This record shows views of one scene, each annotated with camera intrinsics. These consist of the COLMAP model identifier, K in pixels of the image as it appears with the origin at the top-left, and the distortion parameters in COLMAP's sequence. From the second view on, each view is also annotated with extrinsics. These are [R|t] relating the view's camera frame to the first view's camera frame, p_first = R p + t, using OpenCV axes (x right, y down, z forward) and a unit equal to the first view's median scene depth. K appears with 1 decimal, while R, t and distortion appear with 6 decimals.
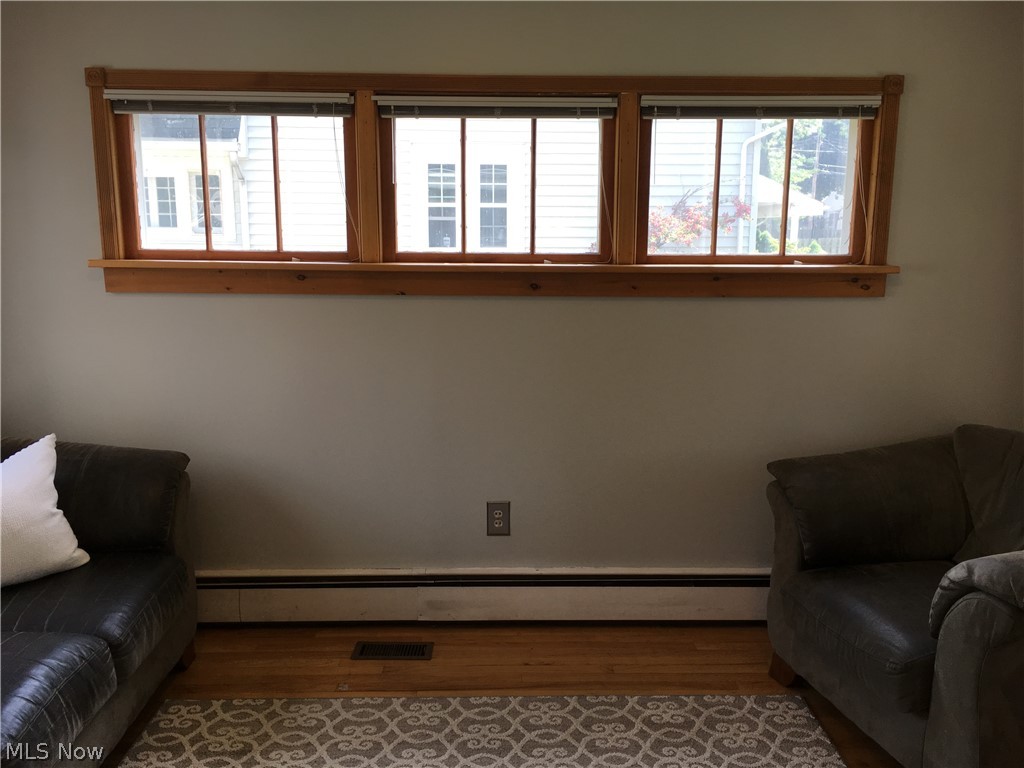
lens RADIAL K [[865.5, 0, 514.3], [0, 865.5, 389.4], [0, 0, 1]] dist [0.071865, -0.100545]
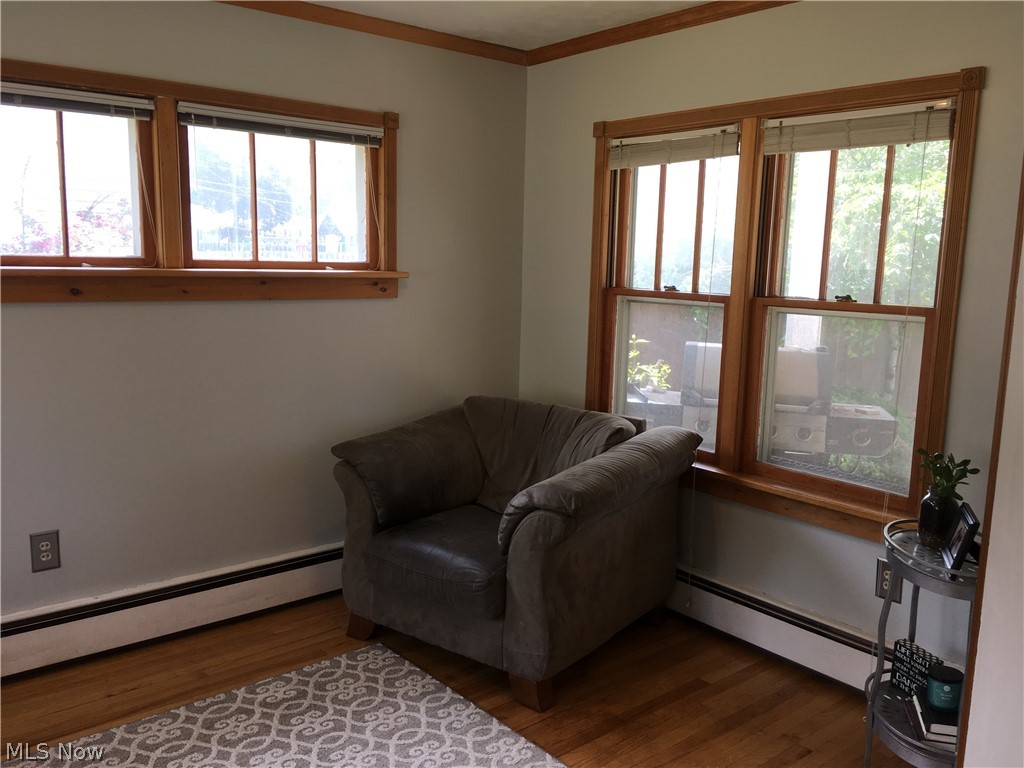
lens RADIAL K [[865.5, 0, 525.3], [0, 865.5, 386.2], [0, 0, 1]] dist [0.071865, -0.100545]
pose [[0.771150, -0.083662, 0.631133, -0.212018], [0.091421, 0.995606, 0.020273, 0.006910], [-0.630056, 0.042065, 0.775410, -0.024332]]
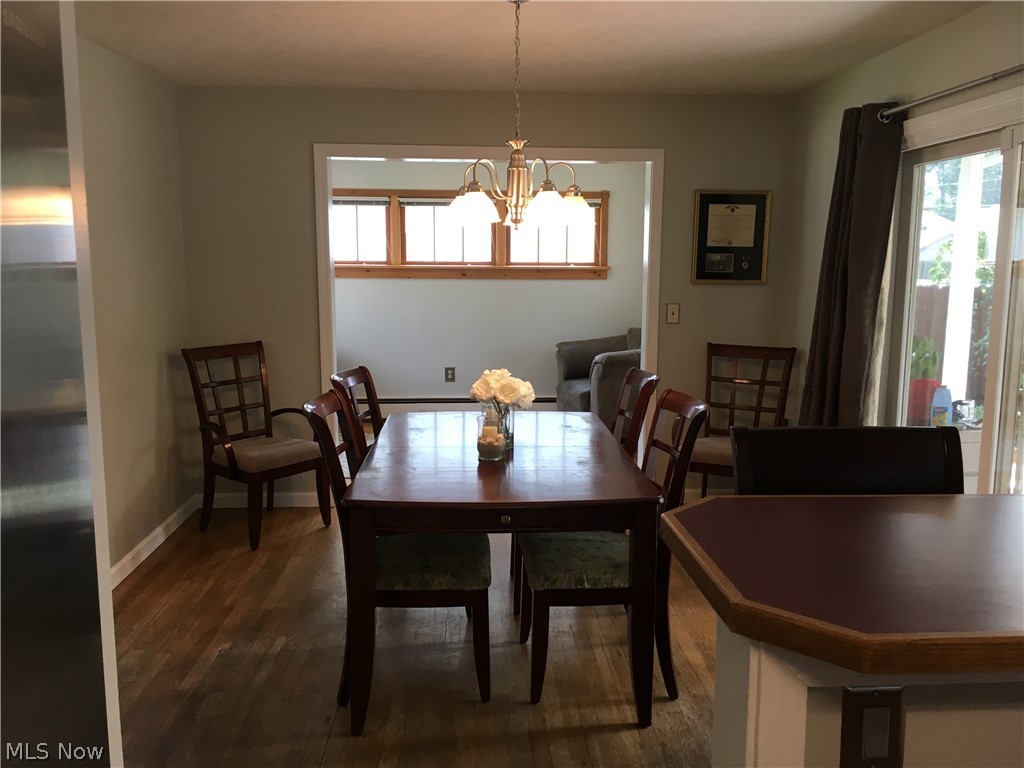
lens RADIAL K [[865.5, 0, 525.8], [0, 865.5, 383.6], [0, 0, 1]] dist [0.071865, -0.100545]
pose [[0.998608, -0.007698, 0.052188, 0.070064], [0.009076, 0.999615, -0.026217, 0.261122], [-0.051966, 0.026654, 0.998293, -1.480664]]
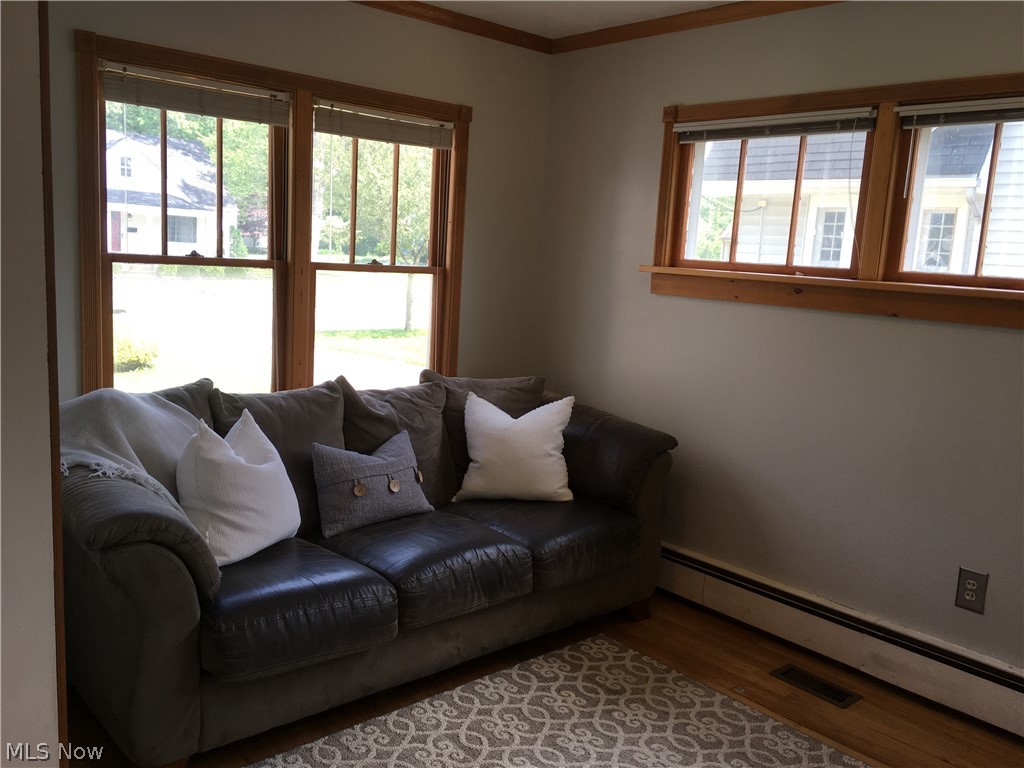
lens RADIAL K [[865.5, 0, 509.5], [0, 865.5, 389.9], [0, 0, 1]] dist [0.071865, -0.100545]
pose [[0.651303, 0.153363, -0.743158, 0.322092], [-0.186669, 0.981649, 0.038984, 0.008756], [0.735499, 0.113334, 0.667979, 0.083046]]
